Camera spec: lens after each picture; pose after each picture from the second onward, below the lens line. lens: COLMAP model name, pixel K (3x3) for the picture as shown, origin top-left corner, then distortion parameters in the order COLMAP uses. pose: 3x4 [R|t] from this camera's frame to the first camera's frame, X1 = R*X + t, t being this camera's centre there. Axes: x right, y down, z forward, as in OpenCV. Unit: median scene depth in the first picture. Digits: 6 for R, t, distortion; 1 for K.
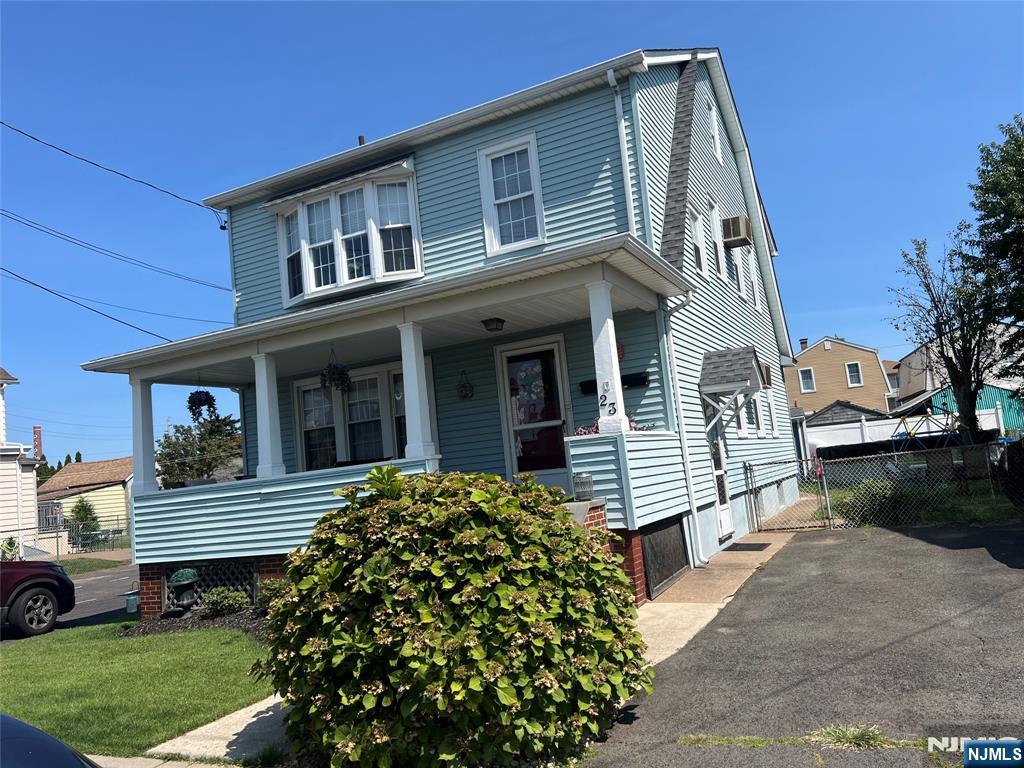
lens RADIAL K [[778.7, 0, 501.0], [0, 778.7, 387.9], [0, 0, 1]] dist [0.040980, -0.005095]
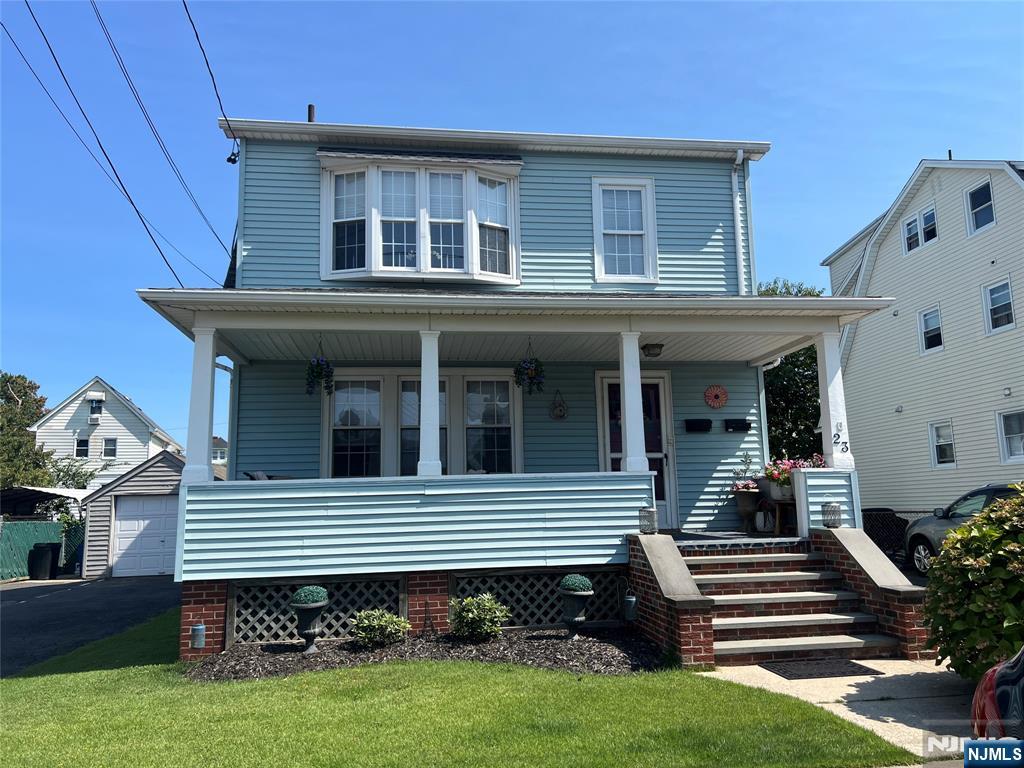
lens RADIAL K [[778.7, 0, 503.3], [0, 778.7, 383.0], [0, 0, 1]] dist [0.040980, -0.005095]
pose [[0.822324, 0.174140, 0.541719, -0.629561], [-0.125294, 0.984068, -0.126142, 0.099527], [-0.555054, 0.035855, 0.831041, 0.239849]]
